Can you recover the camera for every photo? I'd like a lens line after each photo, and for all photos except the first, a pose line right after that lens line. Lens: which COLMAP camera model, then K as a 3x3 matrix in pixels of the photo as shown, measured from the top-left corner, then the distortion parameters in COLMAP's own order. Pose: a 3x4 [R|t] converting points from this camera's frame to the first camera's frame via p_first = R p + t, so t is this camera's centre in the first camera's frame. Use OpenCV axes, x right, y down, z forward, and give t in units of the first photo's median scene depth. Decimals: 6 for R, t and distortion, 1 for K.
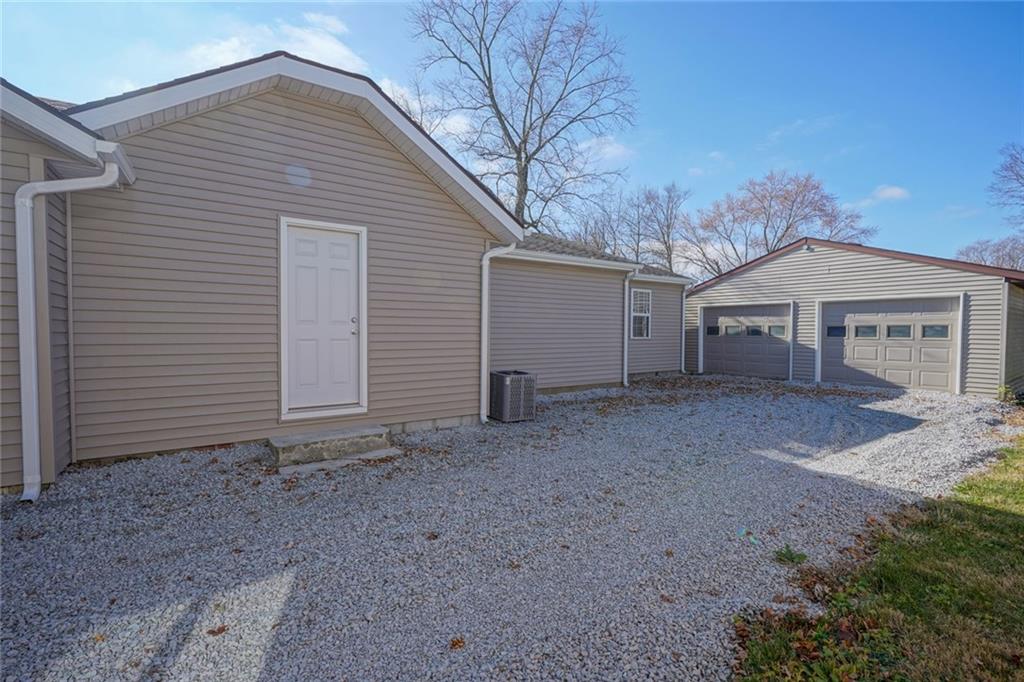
lens RADIAL K [[462.7, 0, 515.7], [0, 462.7, 342.4], [0, 0, 1]] dist [-0.009642, 0.004492]
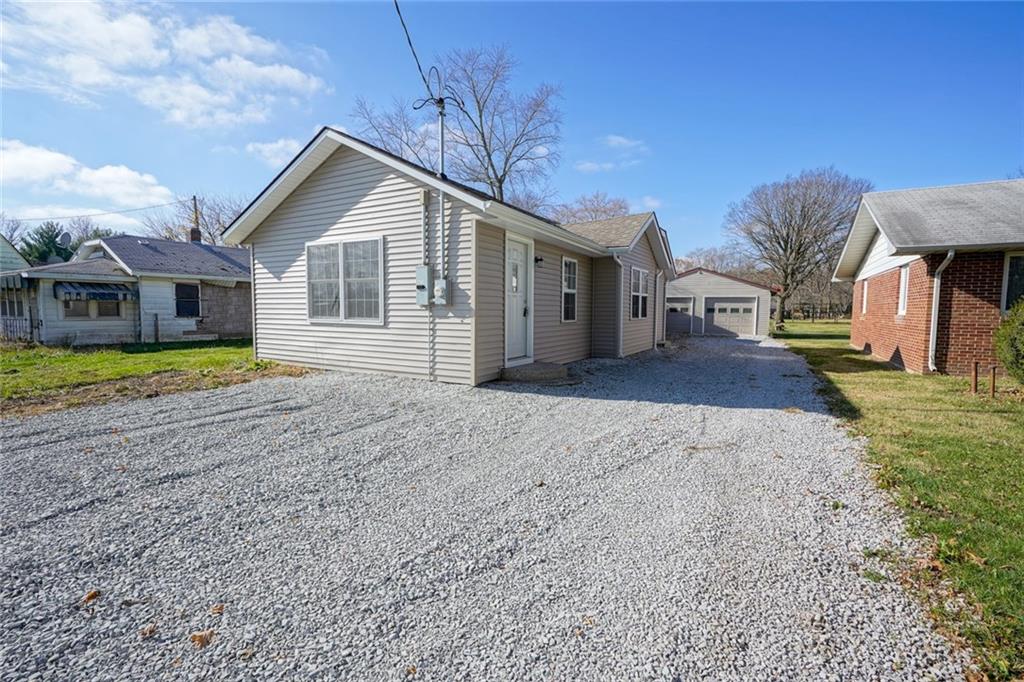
lens RADIAL K [[462.7, 0, 513.4], [0, 462.7, 343.4], [0, 0, 1]] dist [-0.009642, 0.004492]
pose [[0.902887, -0.027159, 0.429019, -1.138333], [0.005009, 0.998599, 0.052676, 0.013203], [-0.429849, -0.045411, 0.901758, -0.626389]]
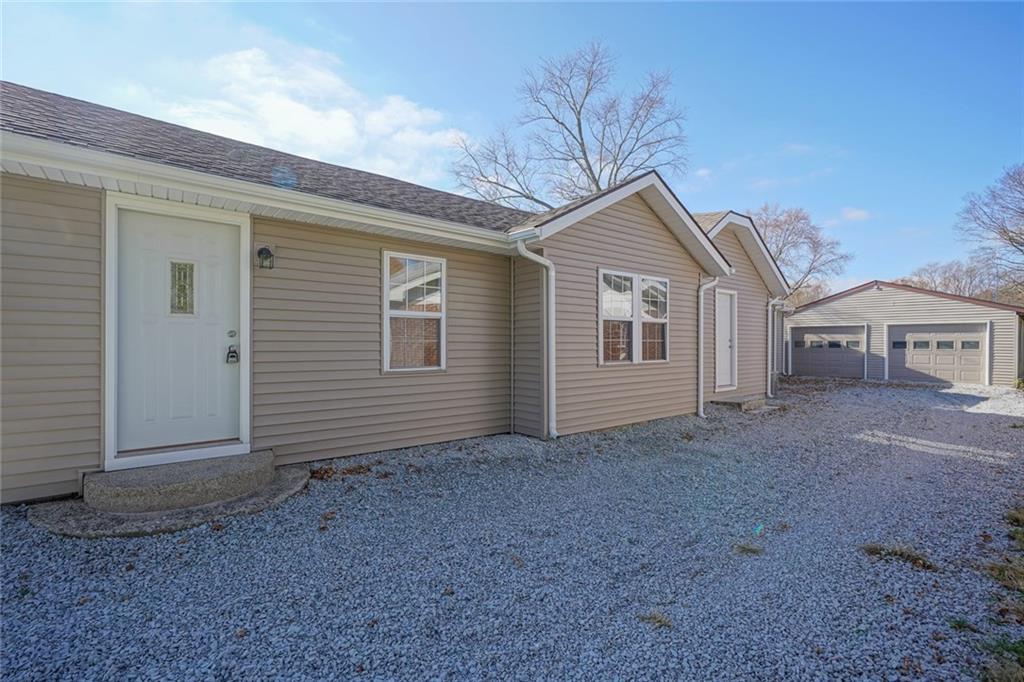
lens RADIAL K [[462.7, 0, 513.3], [0, 462.7, 344.5], [0, 0, 1]] dist [-0.009642, 0.004492]
pose [[0.997686, -0.000275, 0.067994, -0.624479], [0.001685, 0.999785, -0.020683, 0.002730], [-0.067974, 0.020750, 0.997471, -0.377437]]
